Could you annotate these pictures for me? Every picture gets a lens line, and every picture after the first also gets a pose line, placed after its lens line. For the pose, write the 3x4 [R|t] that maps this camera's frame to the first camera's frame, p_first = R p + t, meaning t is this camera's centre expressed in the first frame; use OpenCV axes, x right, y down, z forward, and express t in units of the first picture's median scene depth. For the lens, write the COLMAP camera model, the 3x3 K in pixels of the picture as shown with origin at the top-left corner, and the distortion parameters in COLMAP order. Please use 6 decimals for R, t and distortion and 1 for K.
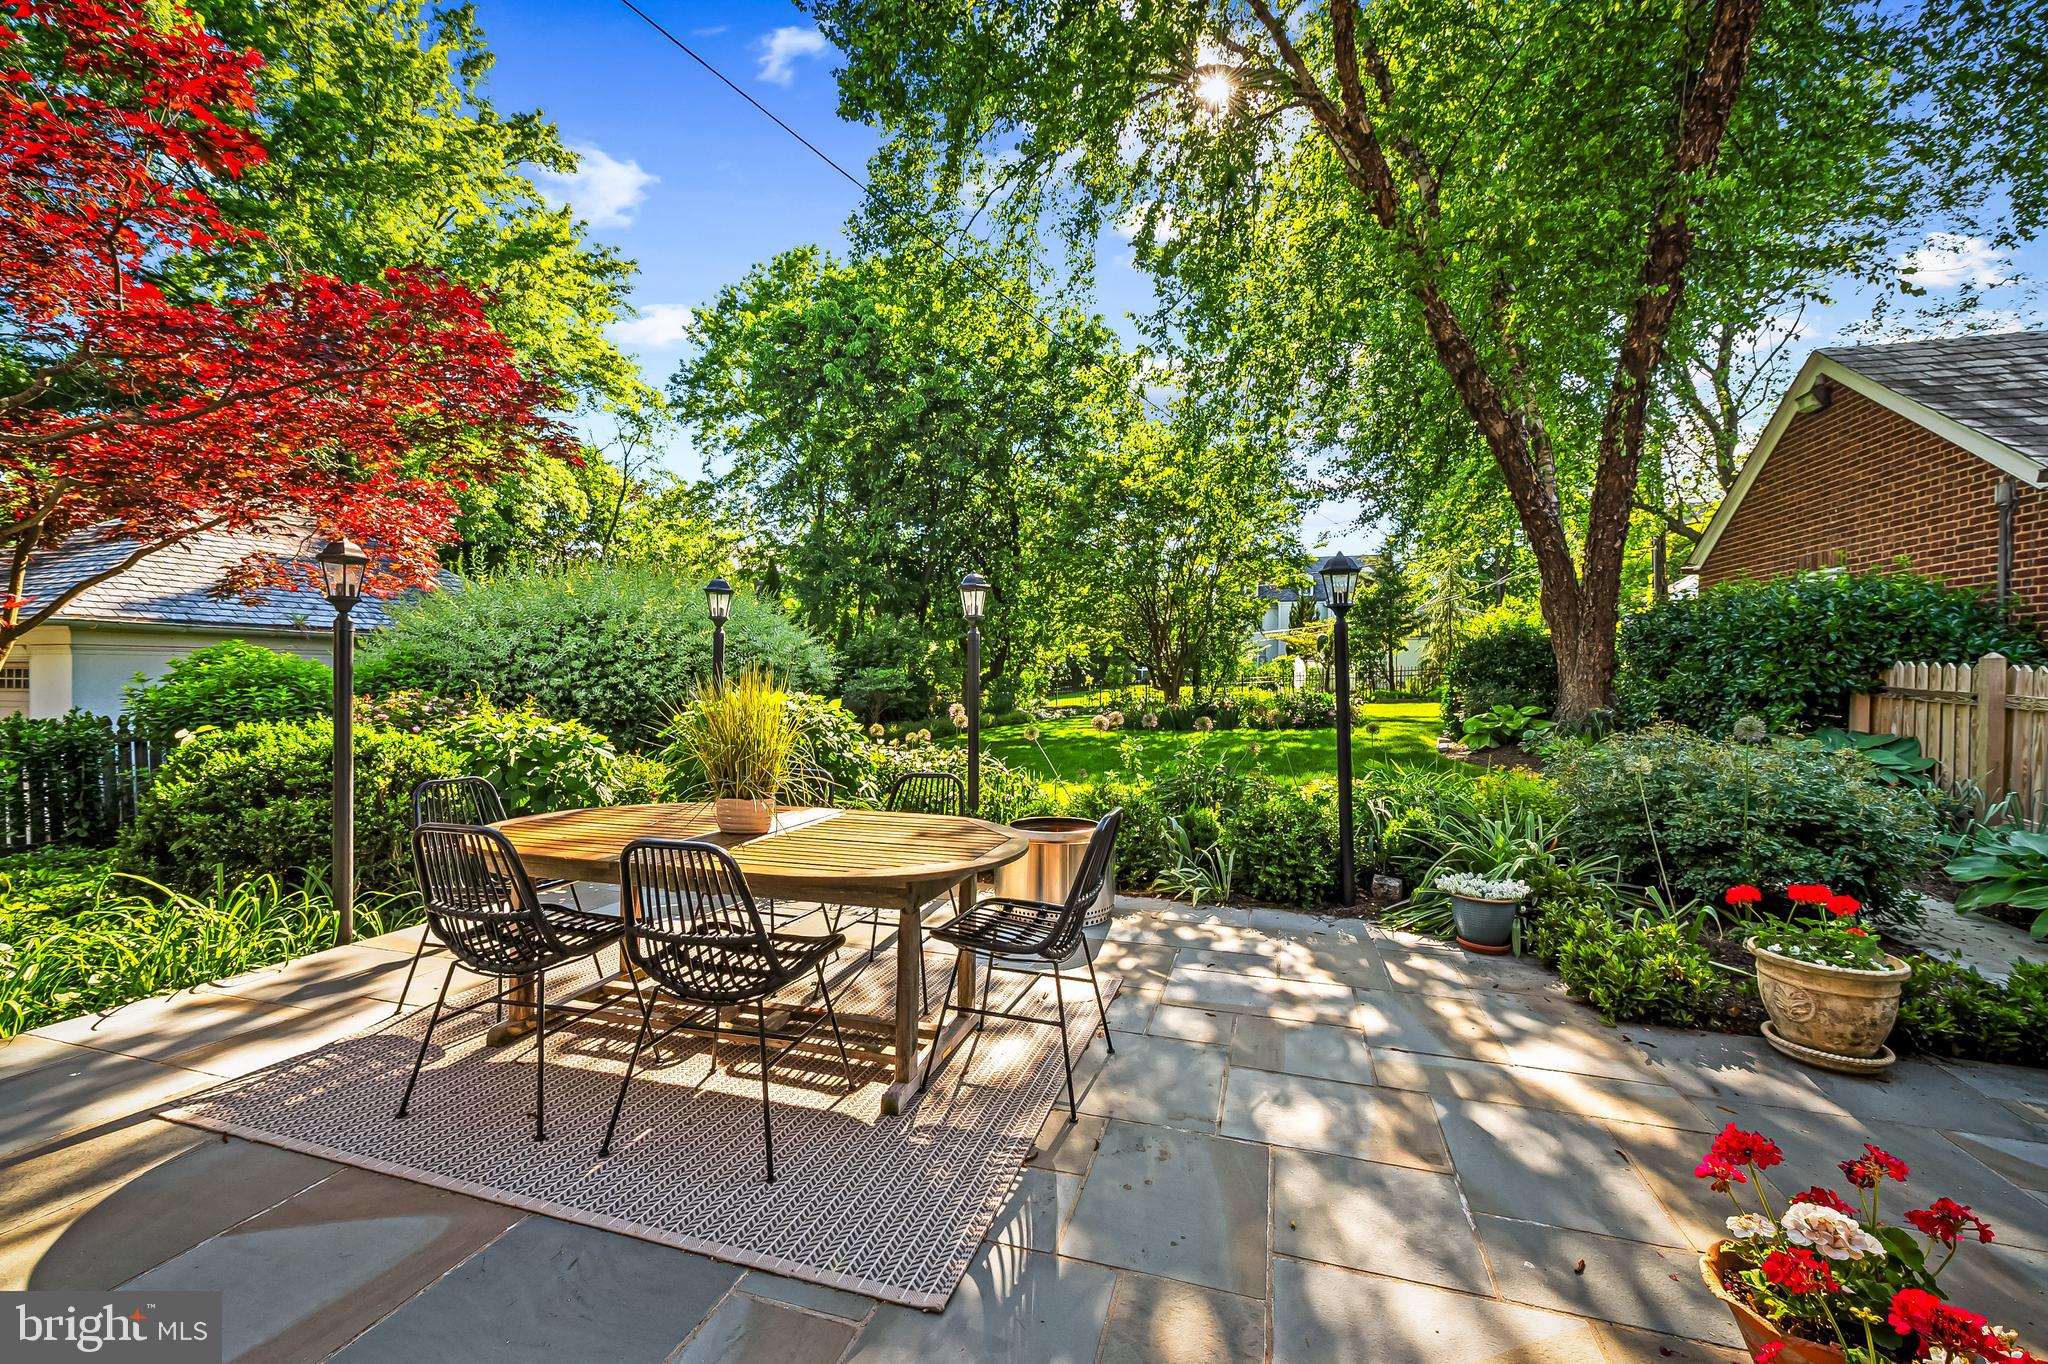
lens RADIAL K [[830.1, 0, 1029.3], [0, 830.1, 678.2], [0, 0, 1]] dist [0.004314, -0.000970]
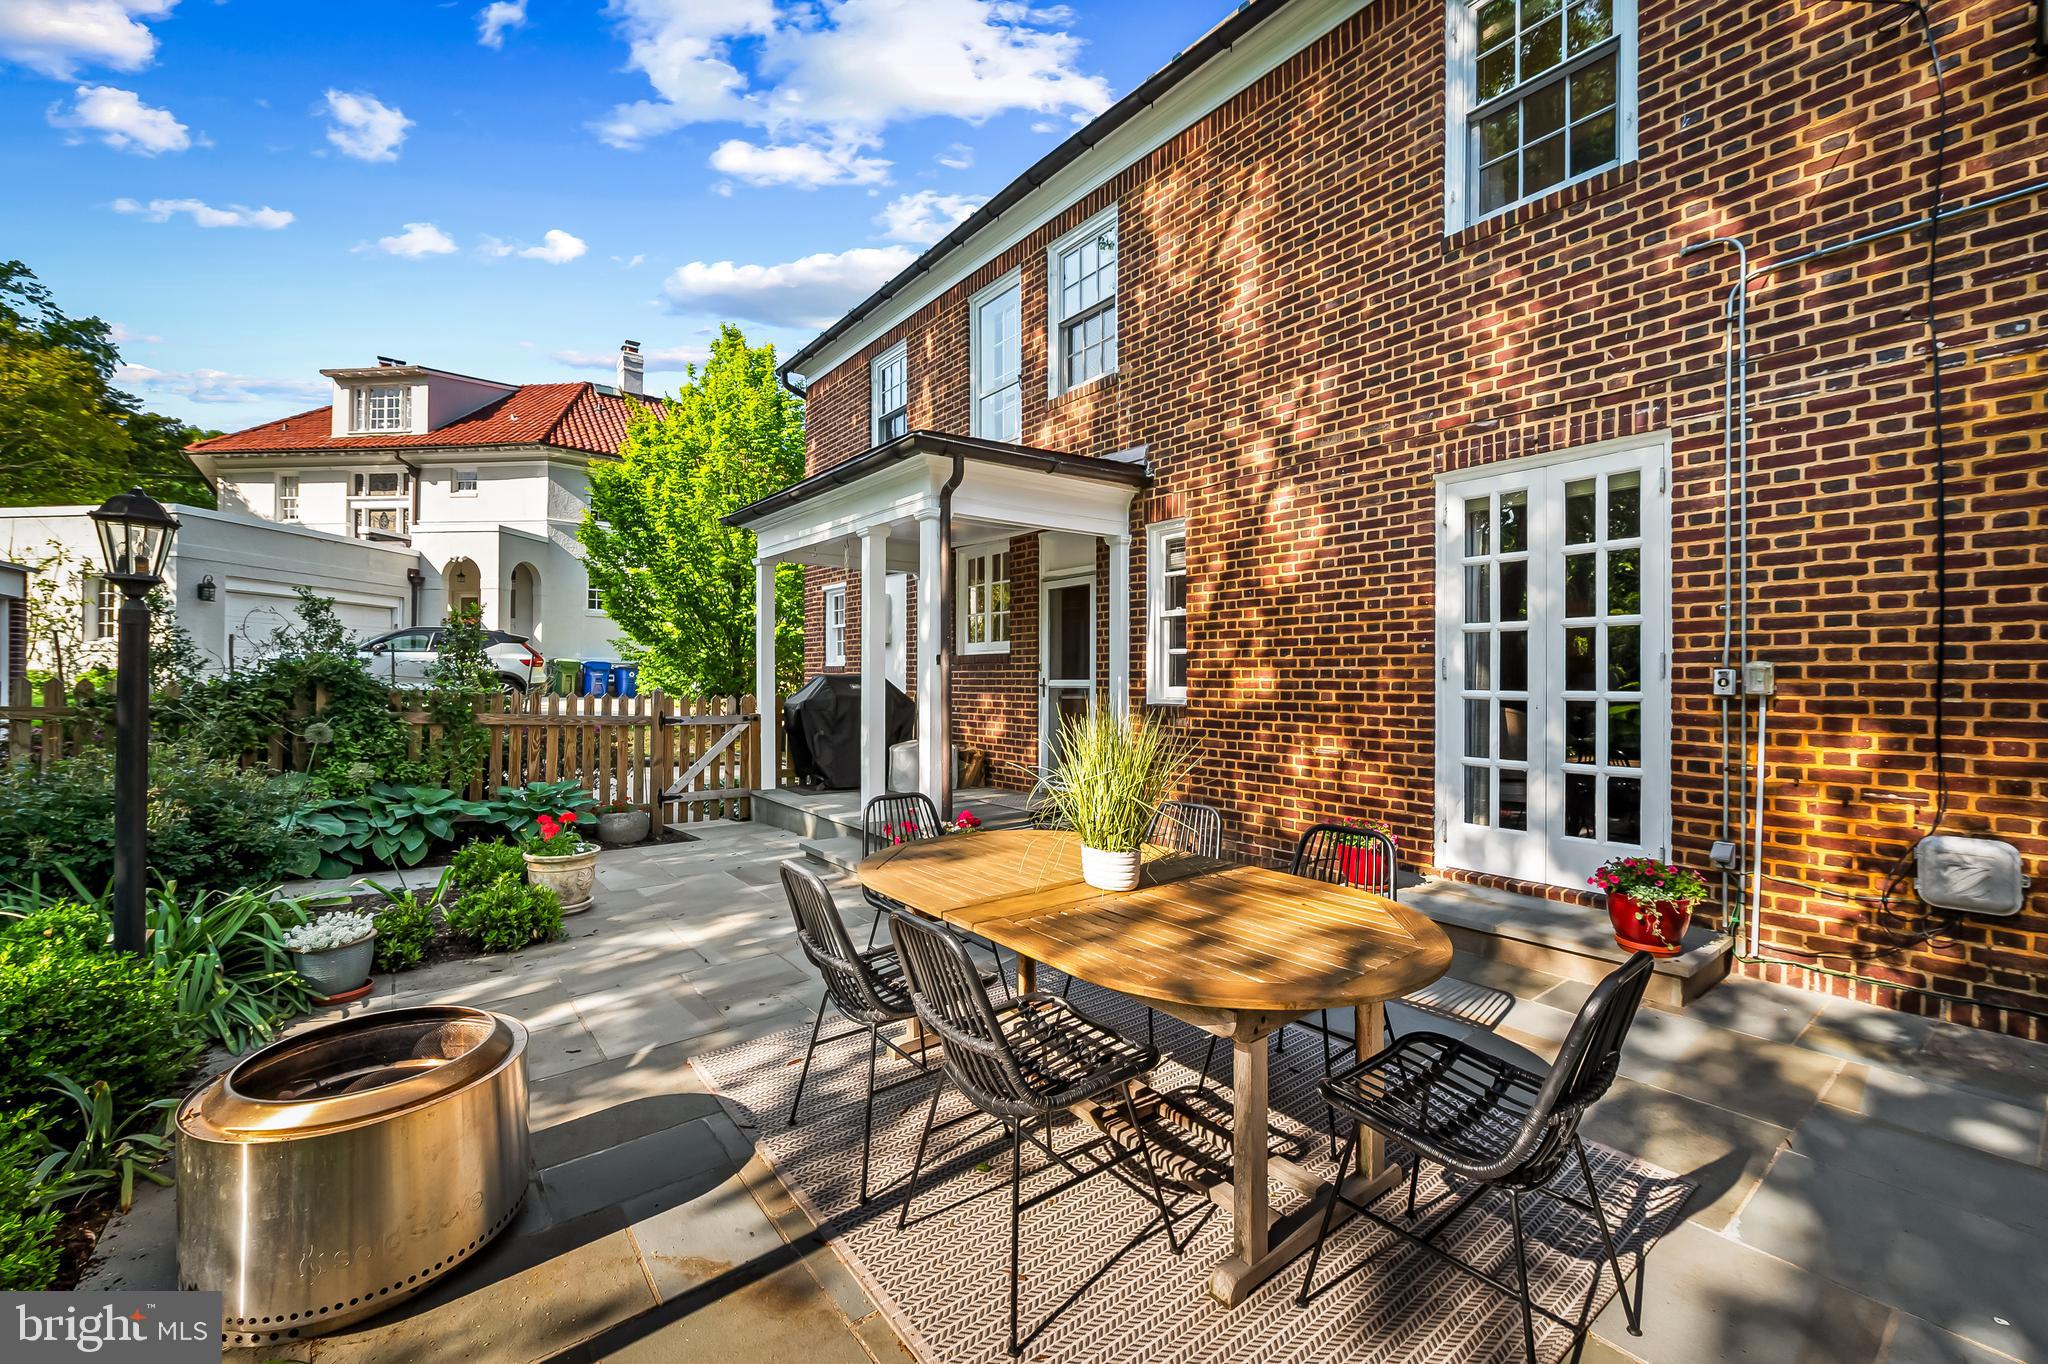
lens RADIAL K [[830.1, 0, 1029.6], [0, 830.1, 682.6], [0, 0, 1]] dist [0.004314, -0.000970]
pose [[-0.821515, -0.004999, 0.570164, -0.247699], [-0.010016, 0.999934, -0.005663, -0.007606], [-0.570098, -0.010363, -0.821511, 0.569274]]
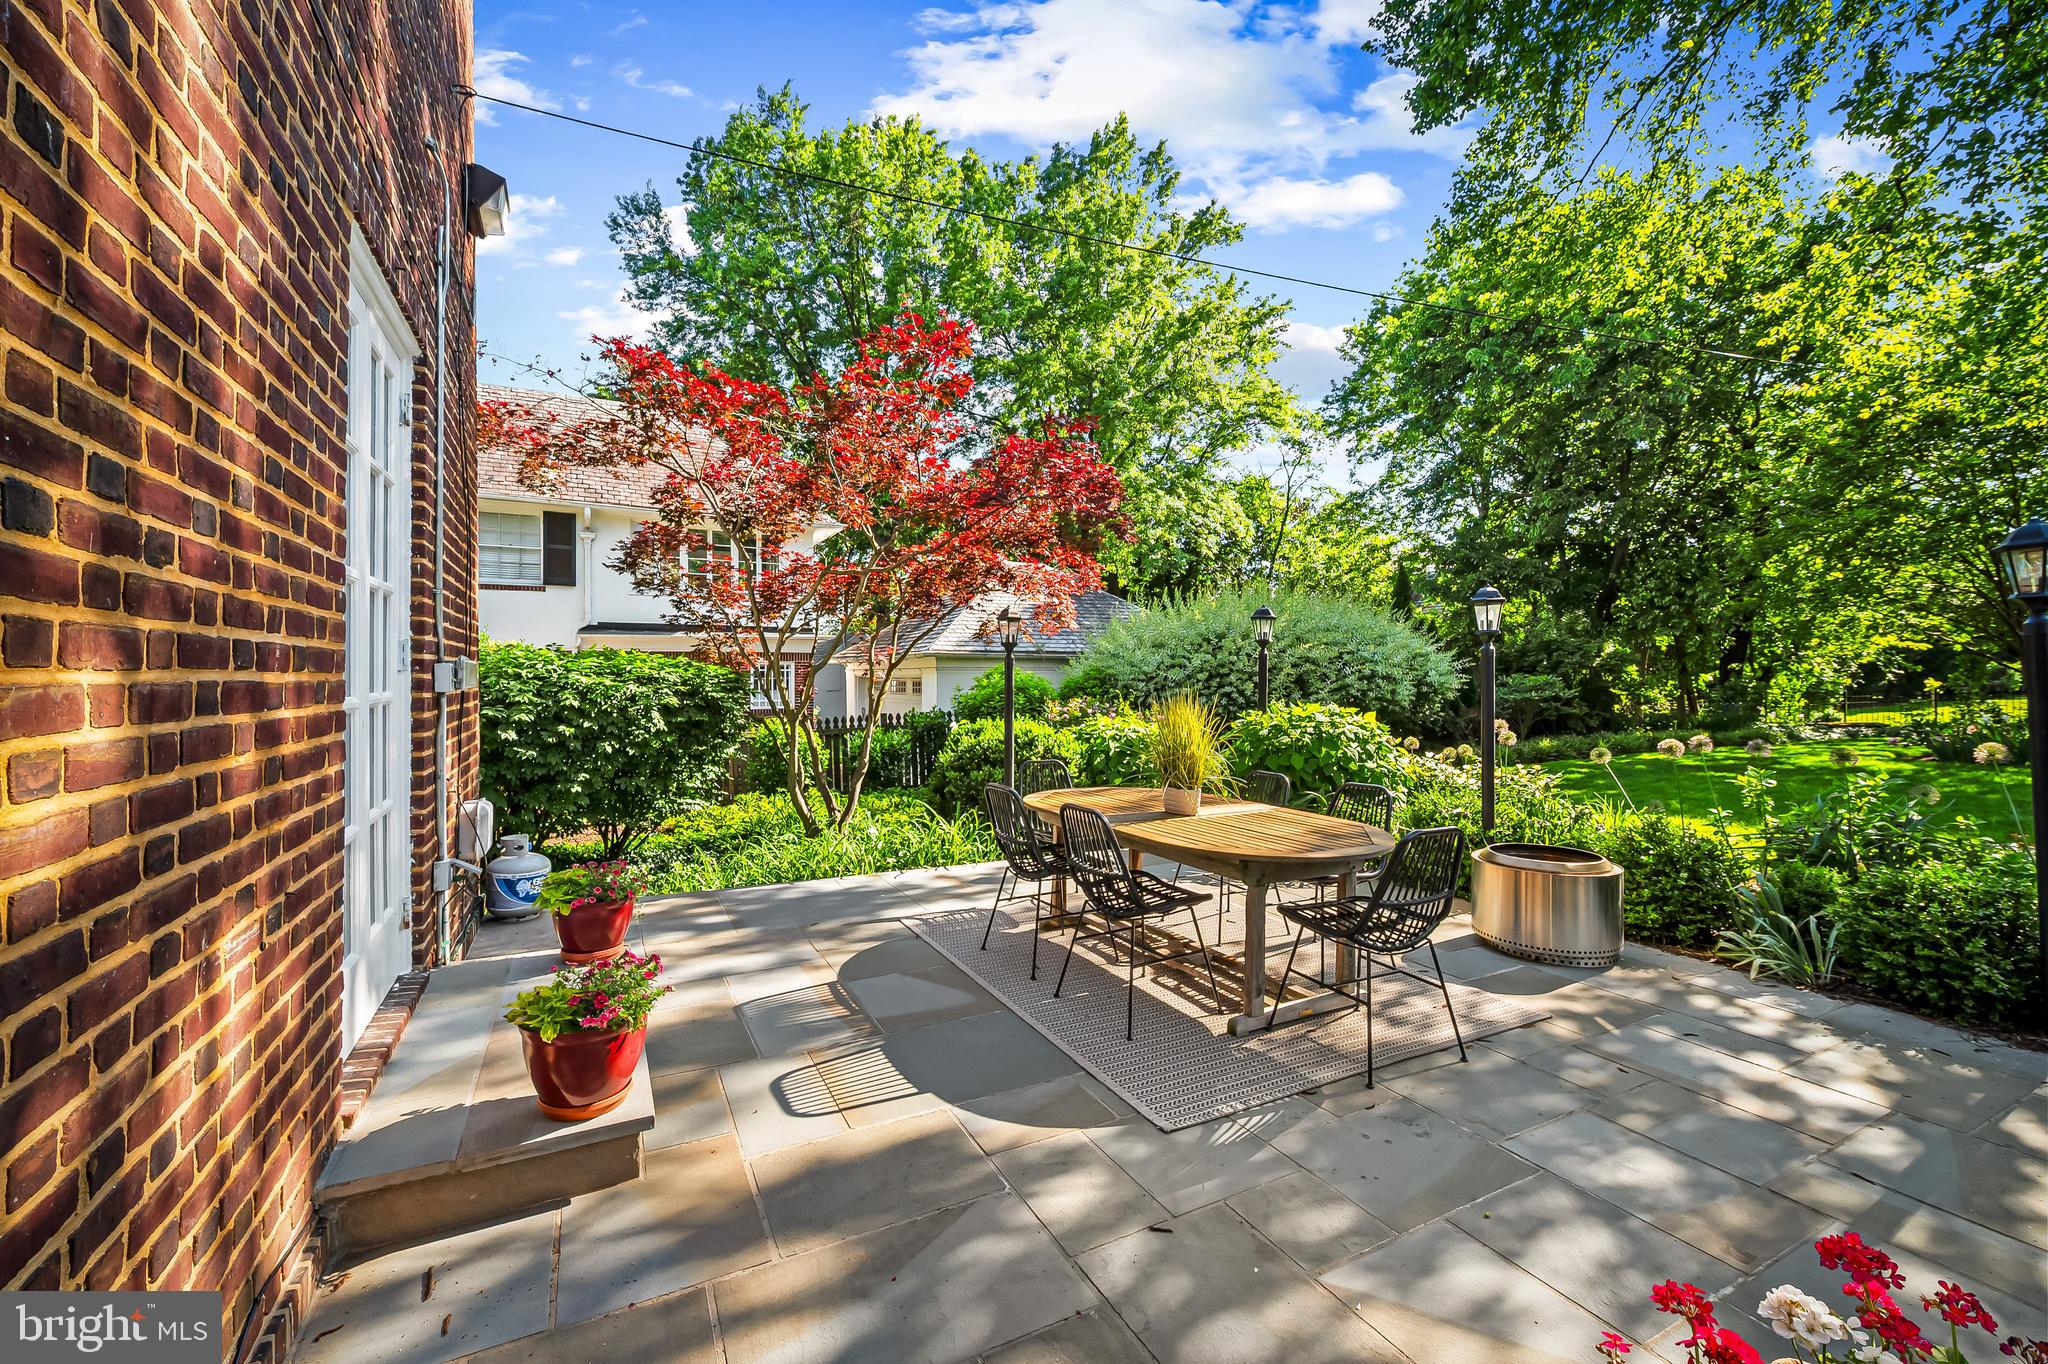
lens RADIAL K [[830.1, 0, 1016.9], [0, 830.1, 679.7], [0, 0, 1]] dist [0.004314, -0.000970]
pose [[0.697385, -0.003266, -0.716689, 0.136617], [0.002388, 0.999995, -0.002234, -0.009453], [0.716693, -0.000154, 0.697389, -0.042132]]
